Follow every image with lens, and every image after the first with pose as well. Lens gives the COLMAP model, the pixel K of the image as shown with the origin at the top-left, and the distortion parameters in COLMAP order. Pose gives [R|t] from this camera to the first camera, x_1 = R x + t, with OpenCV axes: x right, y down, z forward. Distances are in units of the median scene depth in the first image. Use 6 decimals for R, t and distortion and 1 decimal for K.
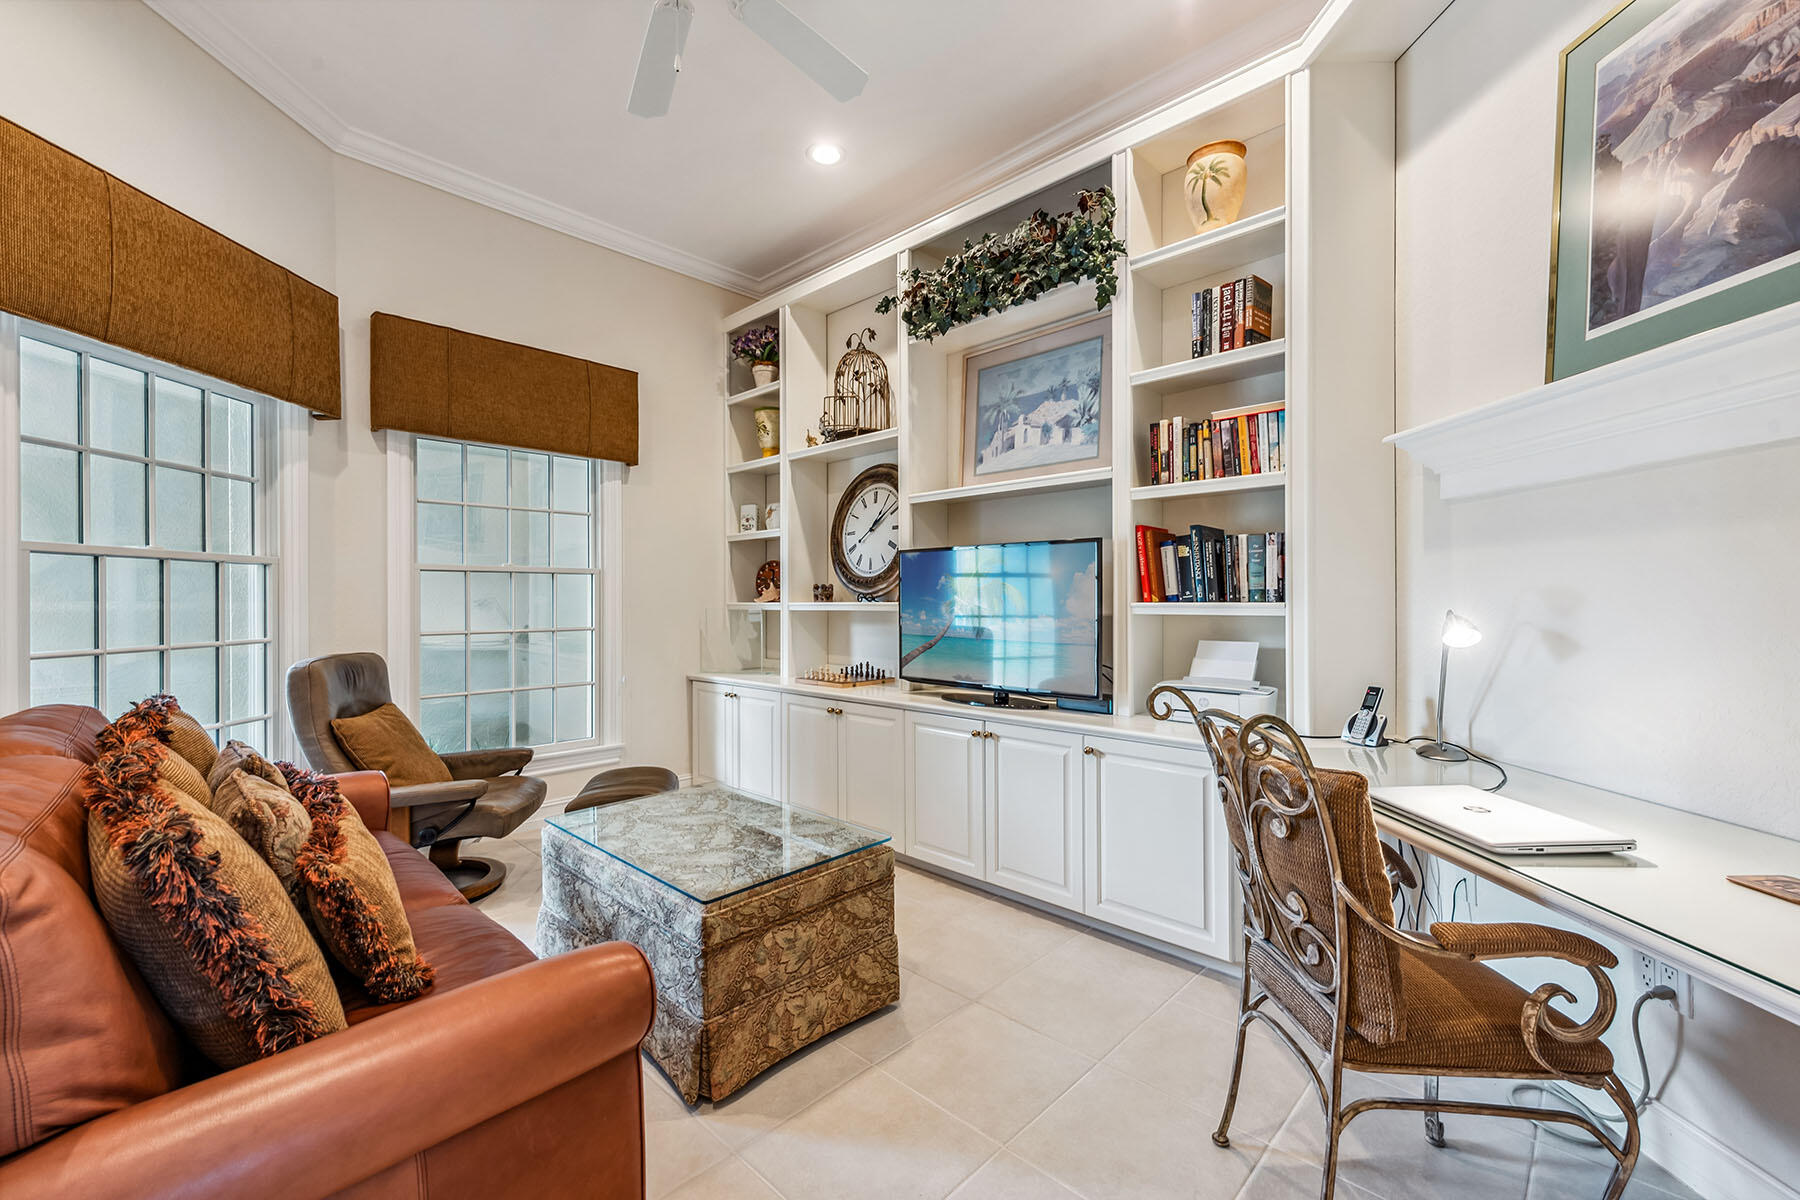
lens RADIAL K [[729.7, 0, 886.4], [0, 729.7, 602.4], [0, 0, 1]] dist [0.013385, -0.003772]
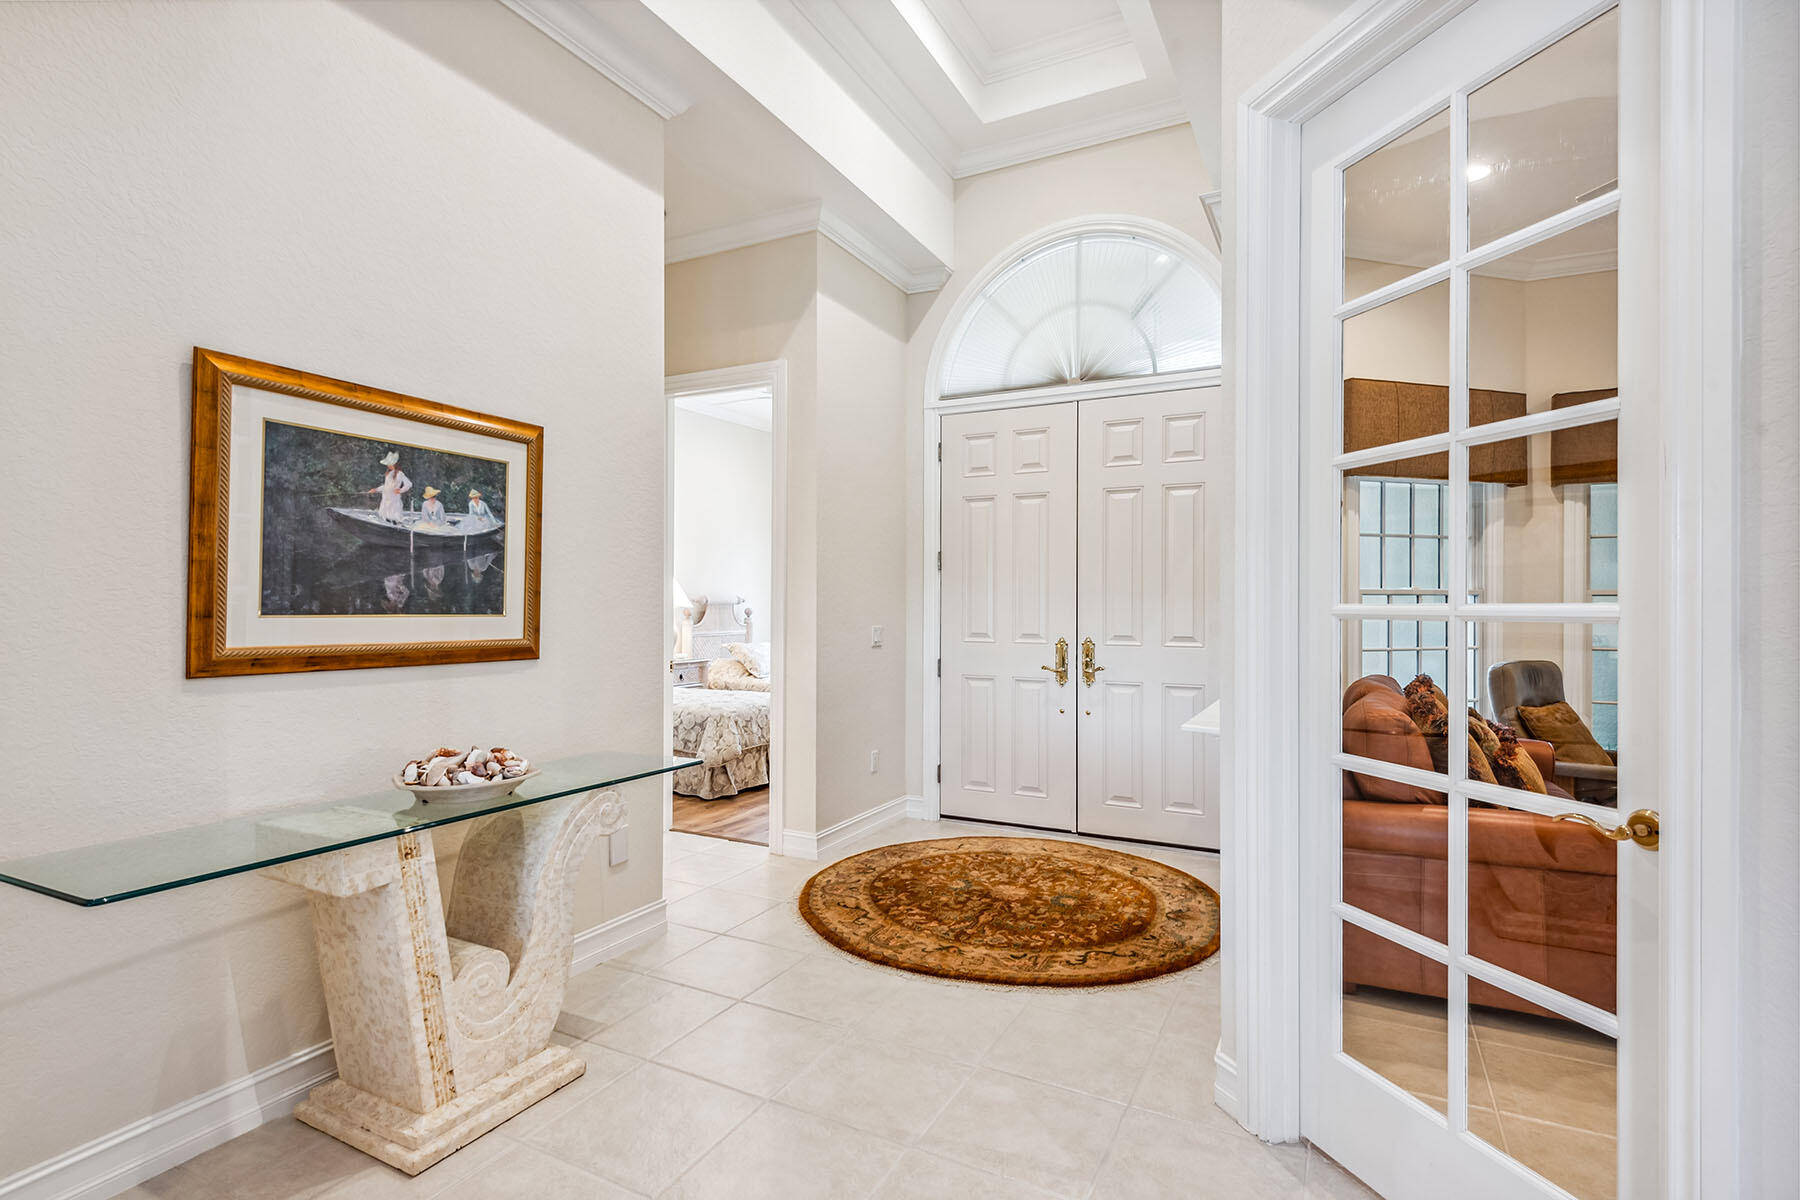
lens RADIAL K [[877.8, 0, 897.0], [0, 877.8, 609.8], [0, 0, 1]] dist [0.002546, -0.001252]
pose [[0.289150, 0.001622, -0.957282, 0.483974], [-0.004635, 0.999989, 0.000295, -0.018587], [0.957273, 0.004352, 0.289154, -0.593108]]
